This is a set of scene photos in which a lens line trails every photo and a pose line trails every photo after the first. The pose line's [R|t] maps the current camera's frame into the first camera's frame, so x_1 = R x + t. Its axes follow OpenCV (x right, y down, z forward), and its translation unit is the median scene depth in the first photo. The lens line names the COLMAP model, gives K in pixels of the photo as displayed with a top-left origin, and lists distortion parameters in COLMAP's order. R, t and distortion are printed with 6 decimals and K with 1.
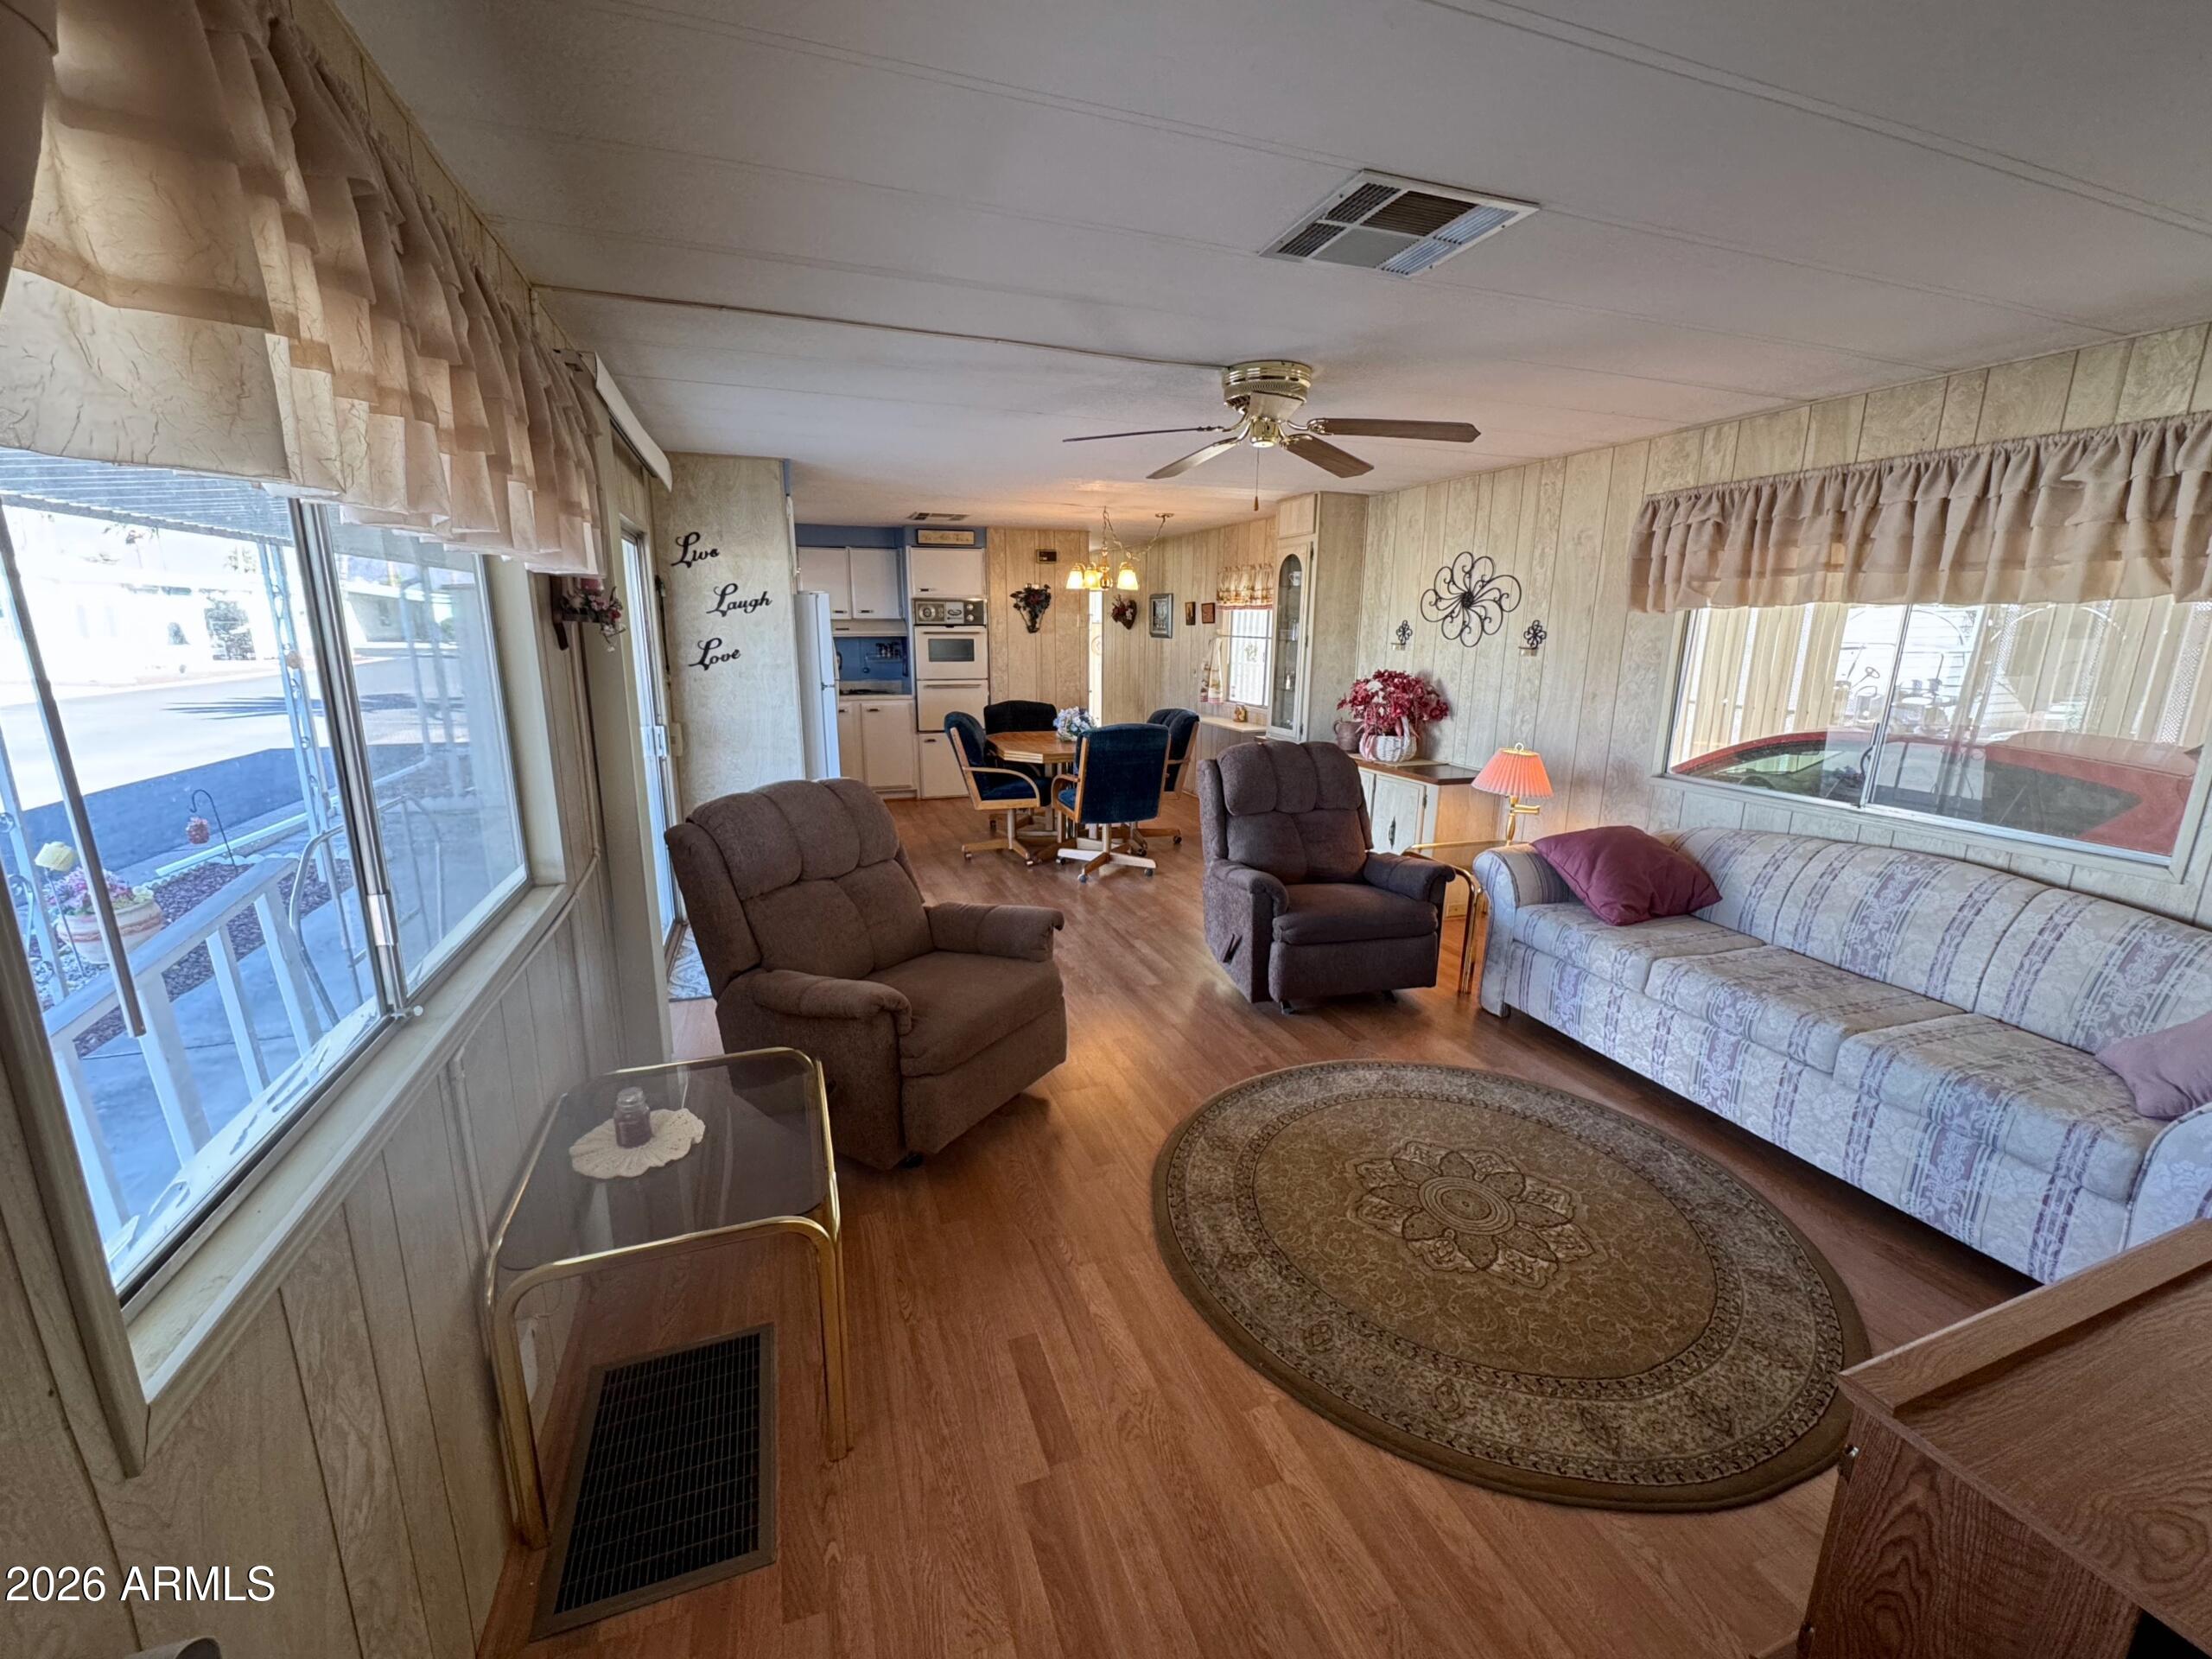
lens RADIAL K [[890.2, 0, 1104.4], [0, 890.2, 830.4], [0, 0, 1]] dist [0.001519, -0.000077]
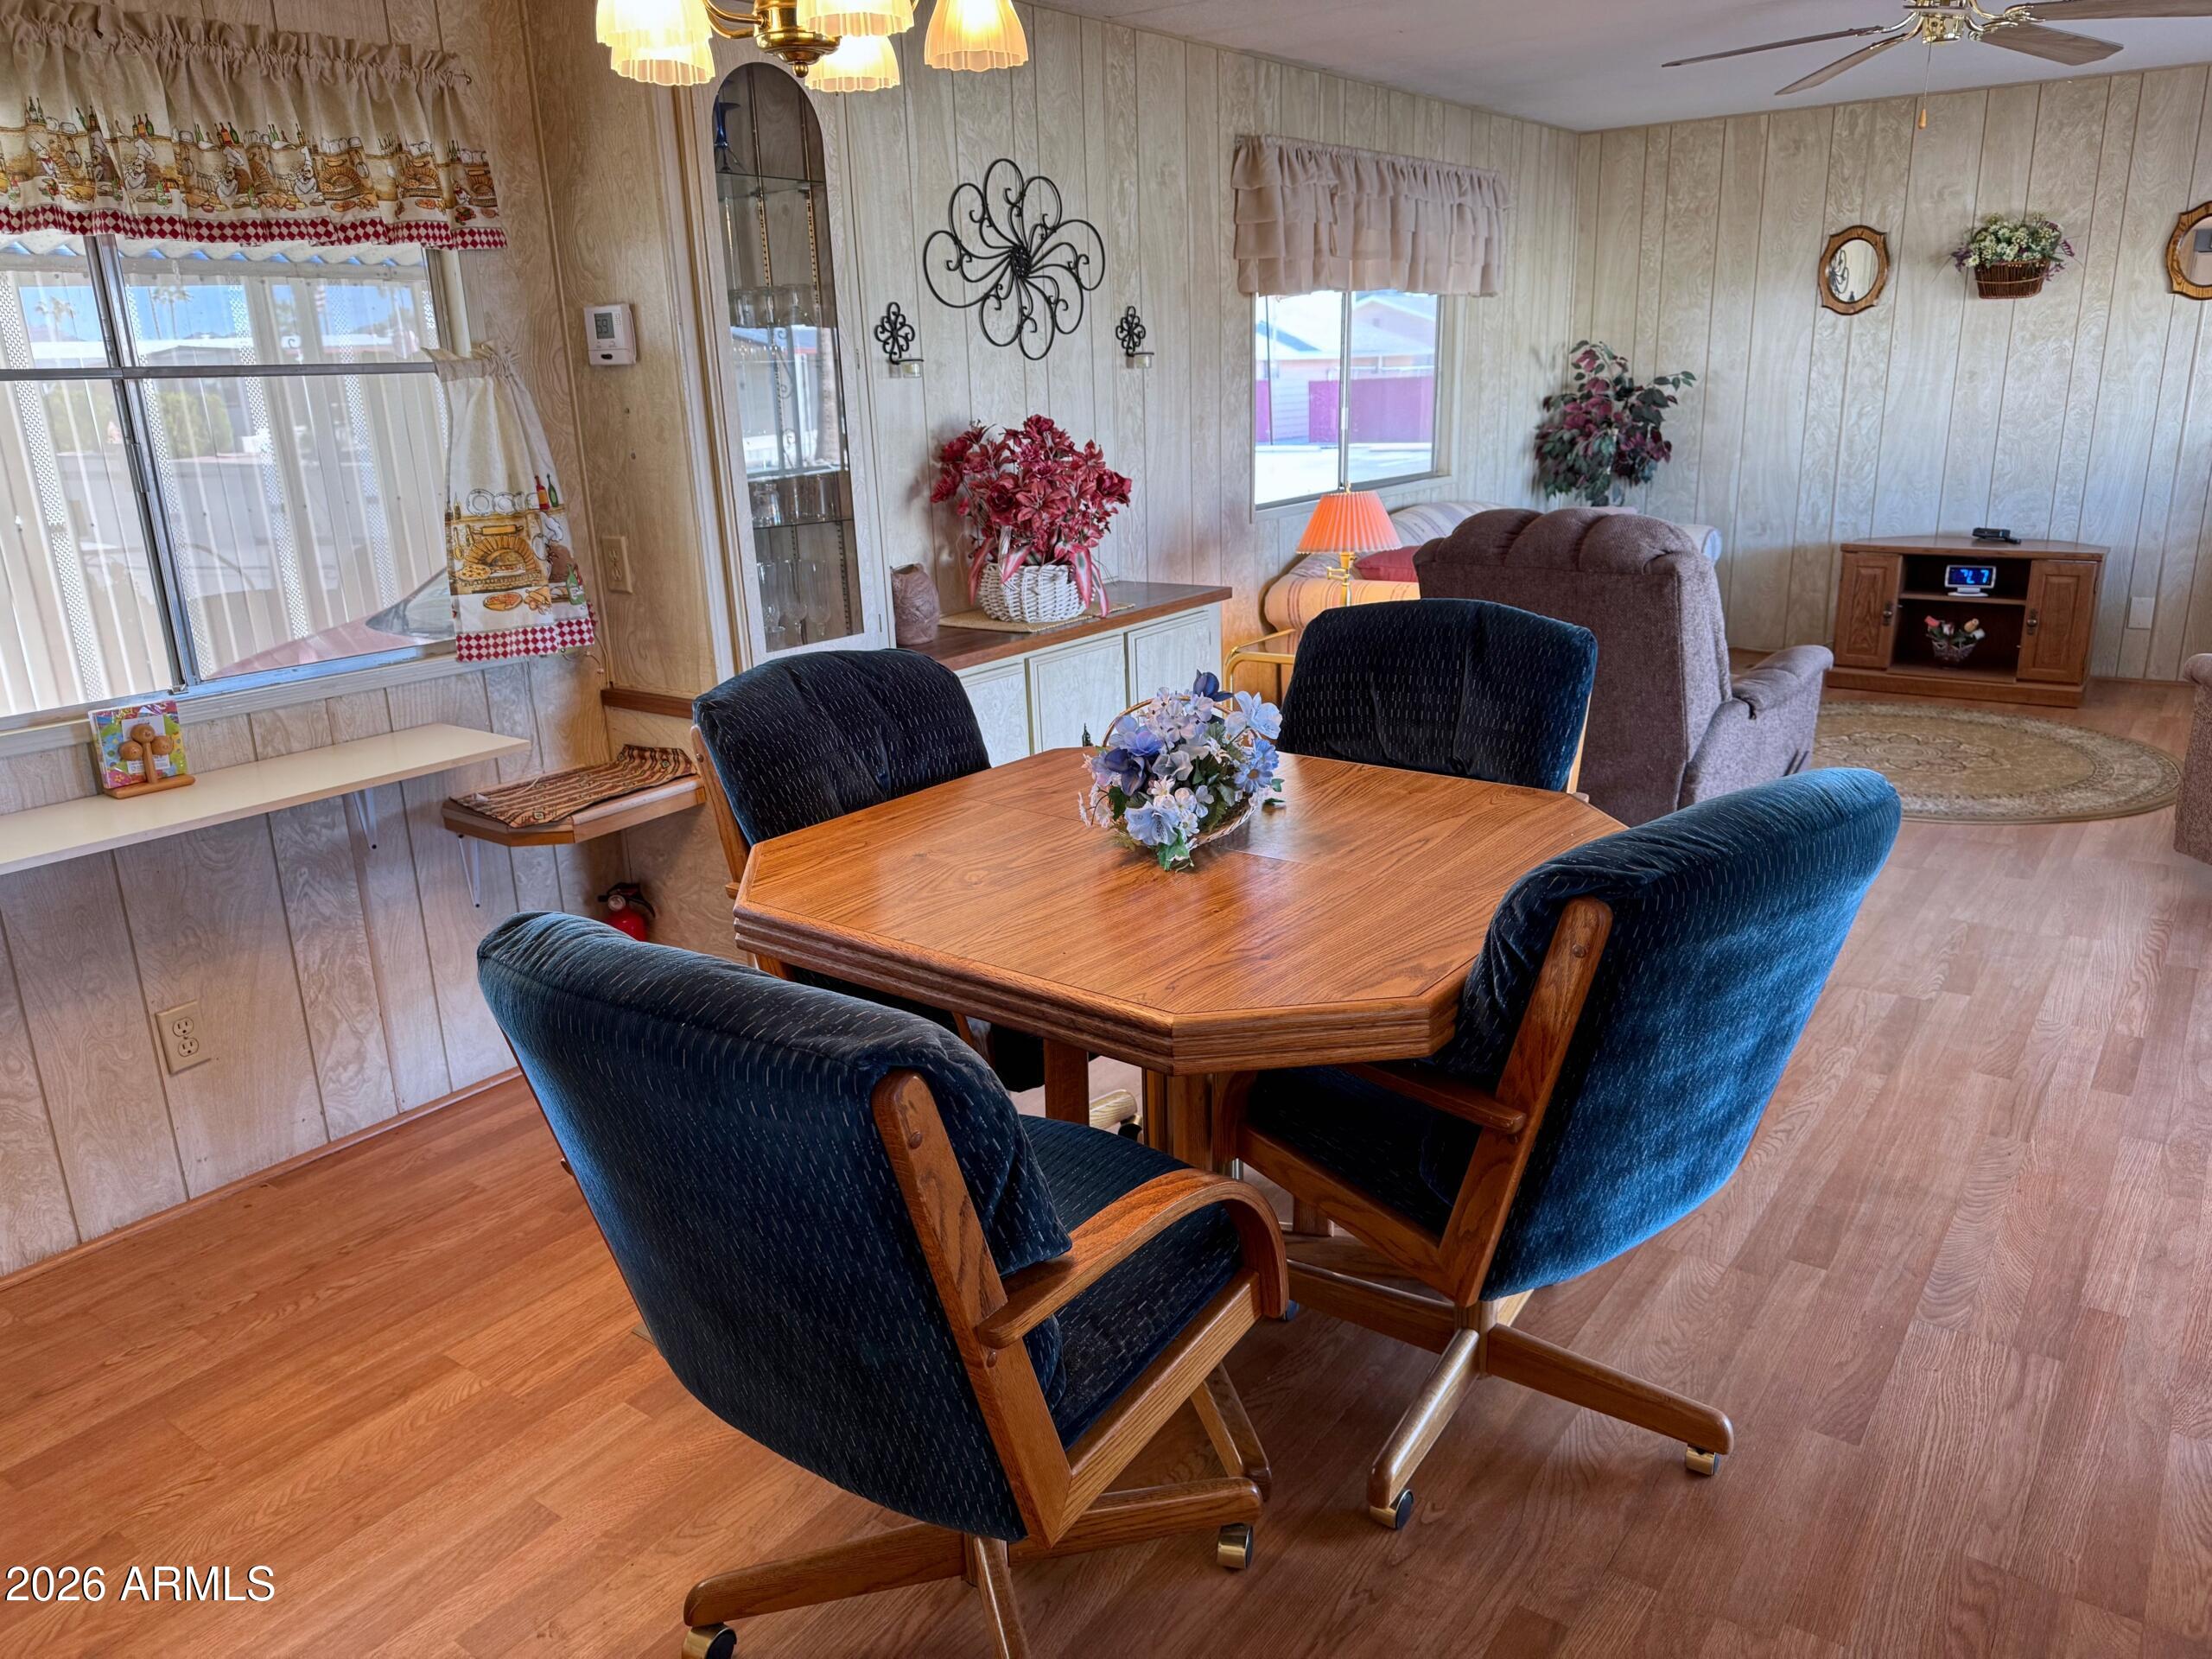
lens RADIAL K [[1551.2, 0, 1096.6], [0, 1551.2, 824.5], [0, 0, 1]] dist [0.004184, -0.016773]
pose [[-0.551689, -0.230483, 0.801572, -0.384367], [0.215391, 0.889088, 0.403892, -0.329663], [-0.805758, 0.395474, -0.440856, 1.510814]]
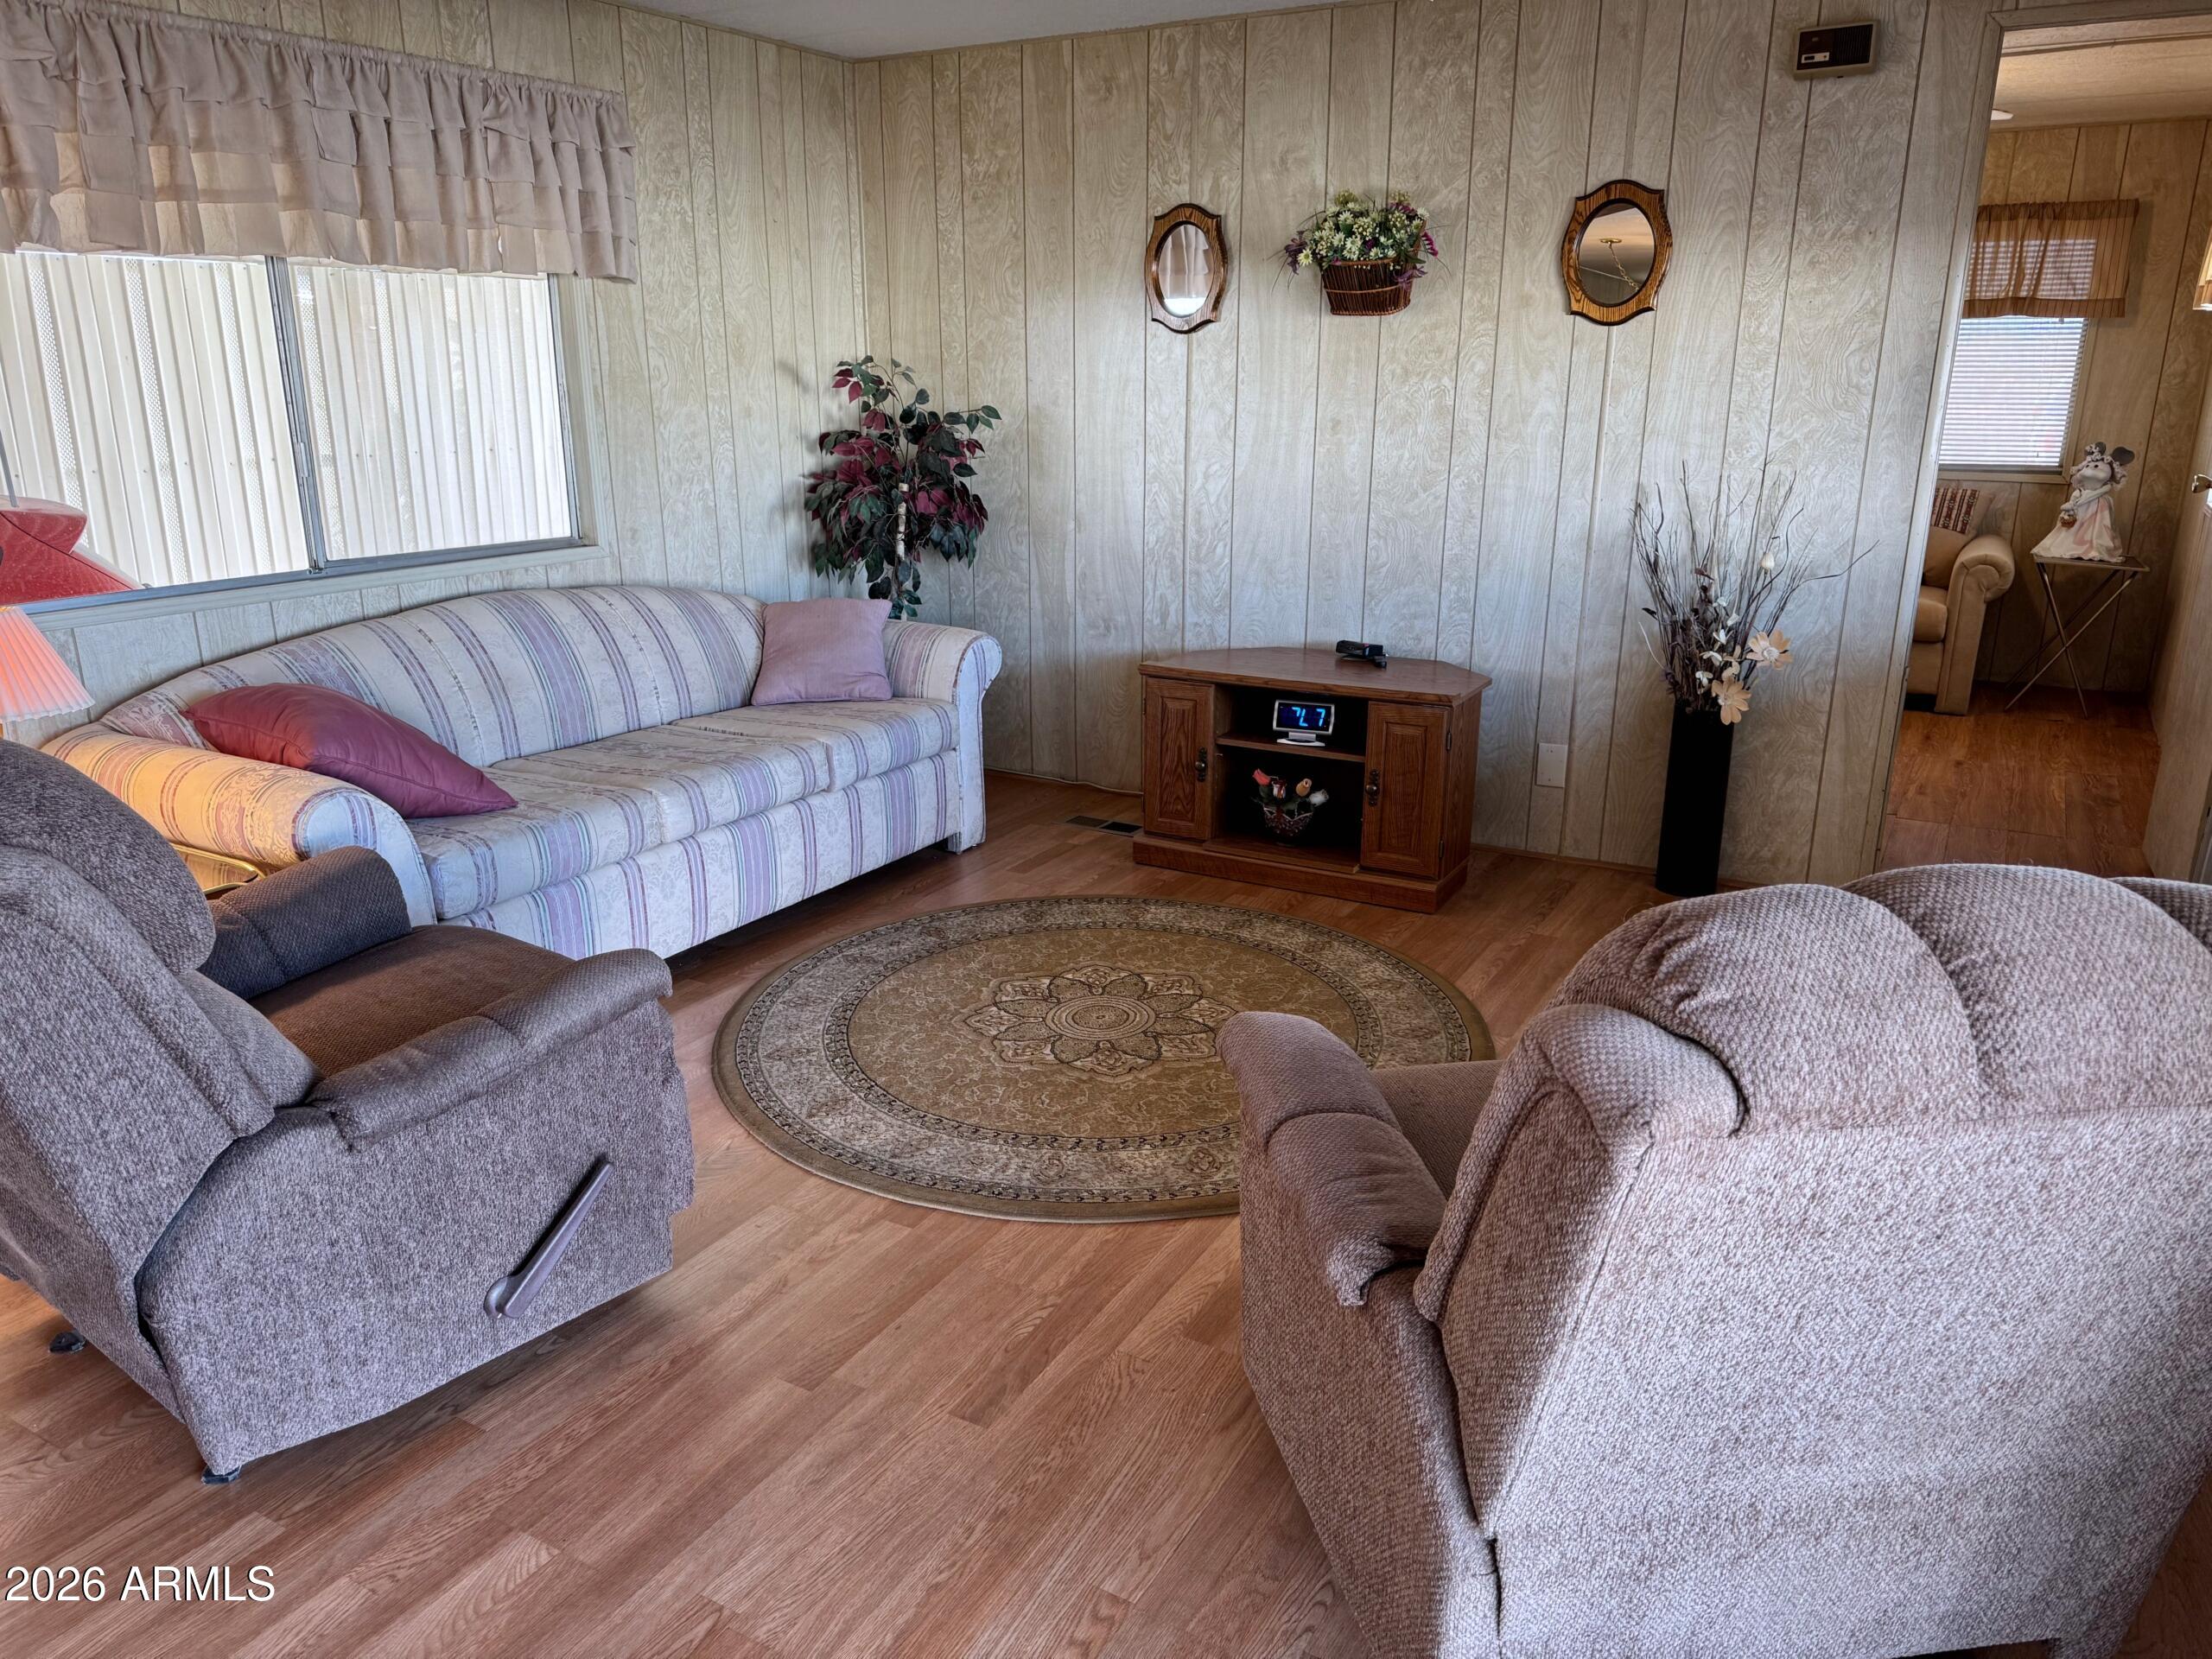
lens RADIAL K [[1551.2, 0, 1126.0], [0, 1551.2, 868.1], [0, 0, 1]] dist [0.004184, -0.016773]
pose [[-0.654016, -0.242462, 0.716572, -0.295227], [0.162729, 0.879976, 0.446275, -0.165655], [-0.738771, 0.408478, -0.536062, 0.826545]]
